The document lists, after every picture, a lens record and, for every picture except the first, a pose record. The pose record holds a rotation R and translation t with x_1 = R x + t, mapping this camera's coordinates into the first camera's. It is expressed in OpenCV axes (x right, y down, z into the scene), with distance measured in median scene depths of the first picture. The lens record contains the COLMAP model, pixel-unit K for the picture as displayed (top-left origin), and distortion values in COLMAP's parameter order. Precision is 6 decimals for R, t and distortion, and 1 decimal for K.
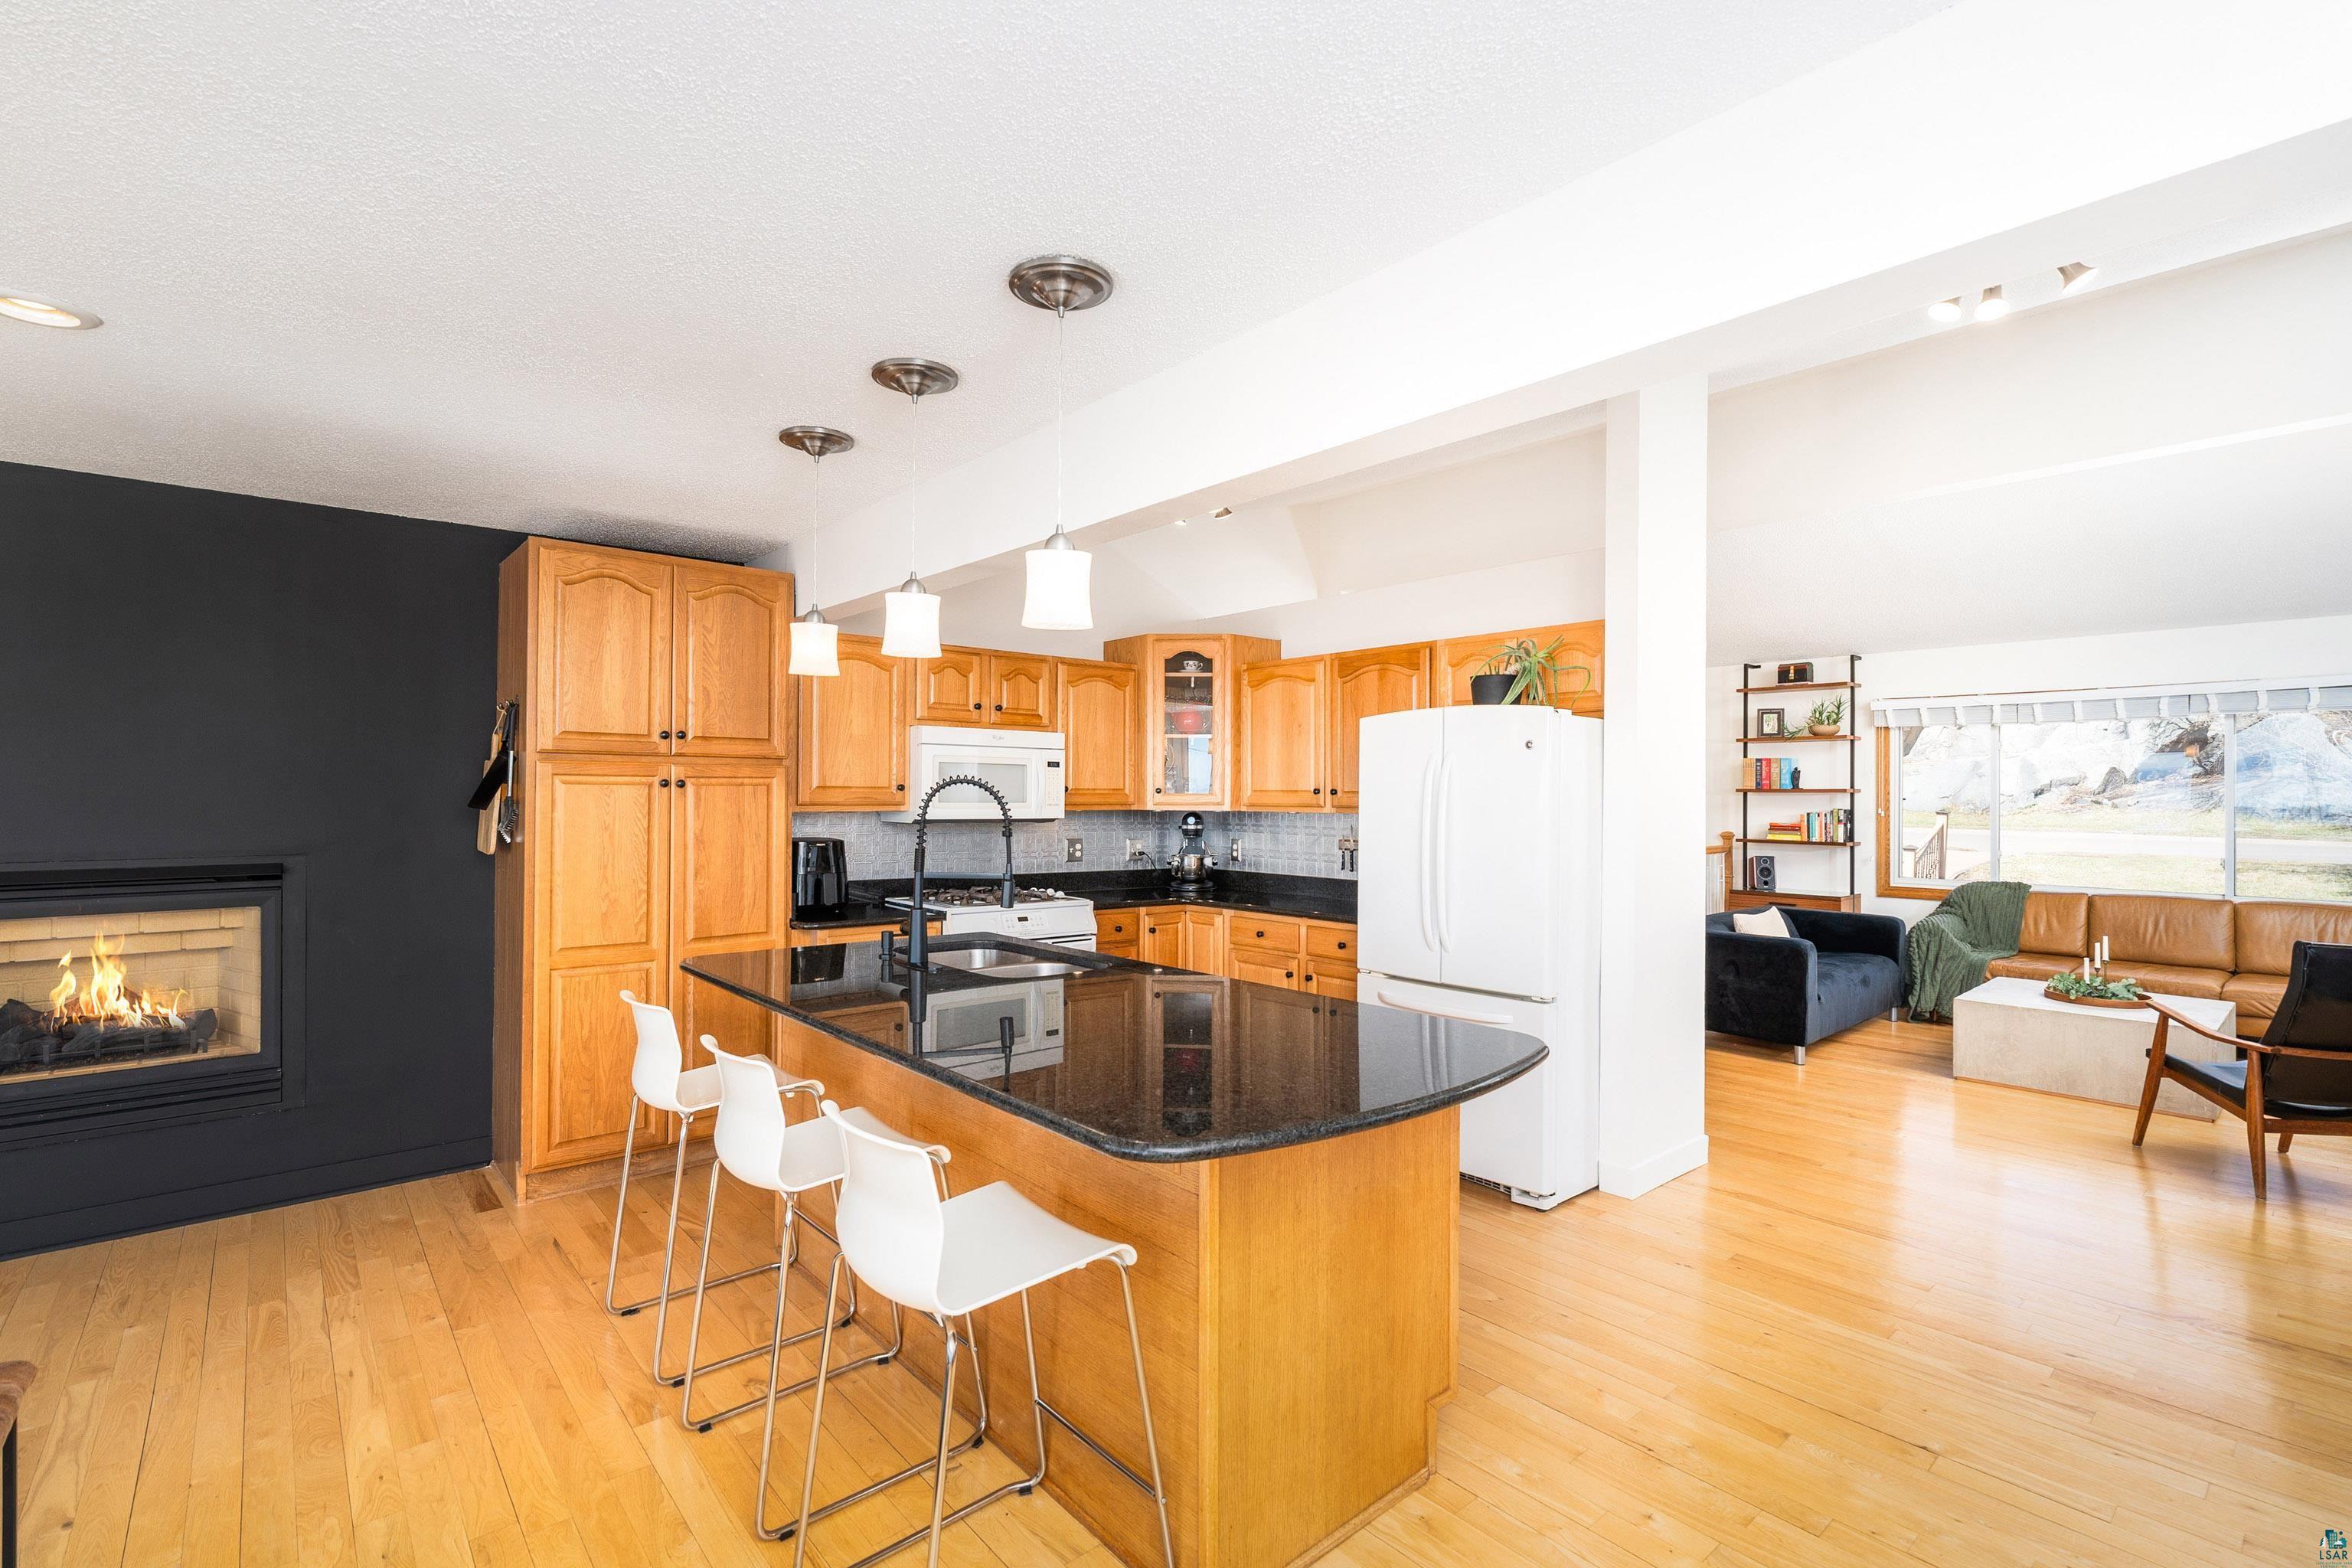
lens RADIAL K [[1084.9, 0, 1213.0], [0, 1084.9, 784.5], [0, 0, 1]] dist [-0.005272, 0.001992]
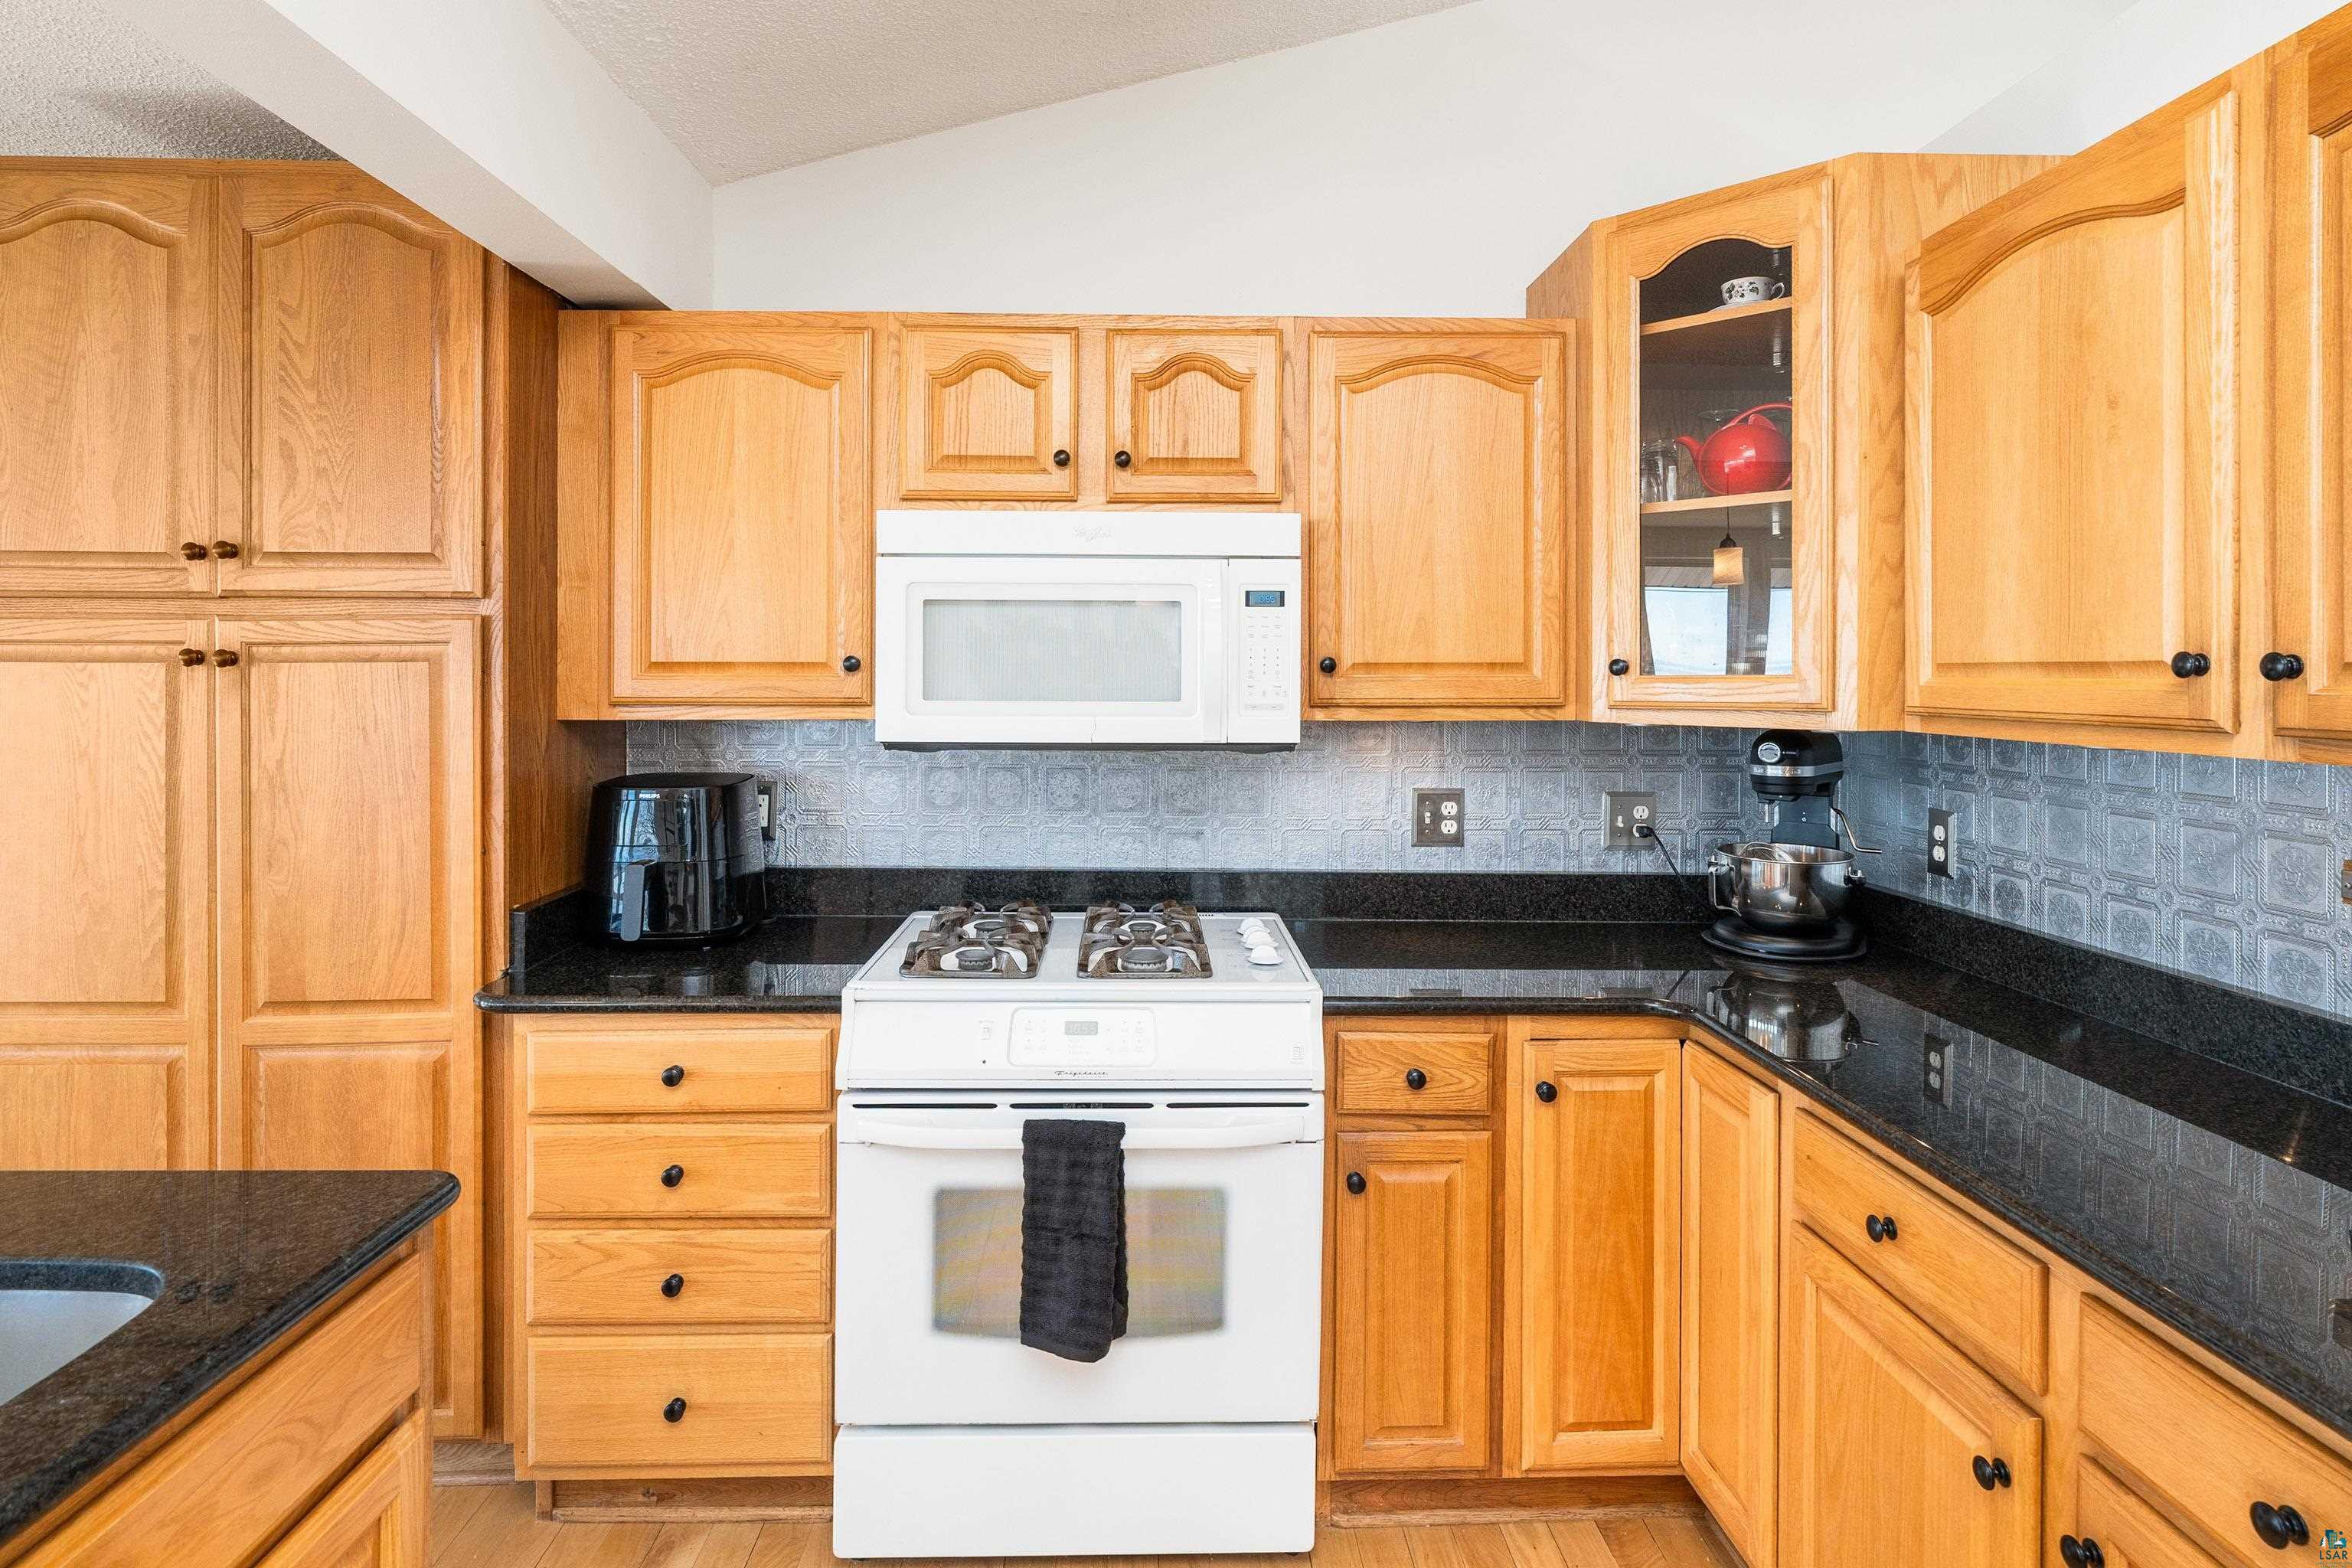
lens RADIAL K [[1200.9, 0, 1180.5], [0, 1200.9, 678.7], [0, 0, 1]] dist [-0.002306, -0.000527]
pose [[0.755430, -0.000575, -0.655229, 0.093083], [0.008447, 0.999925, 0.008861, 0.004655], [0.655175, -0.012229, 0.755378, 0.611893]]
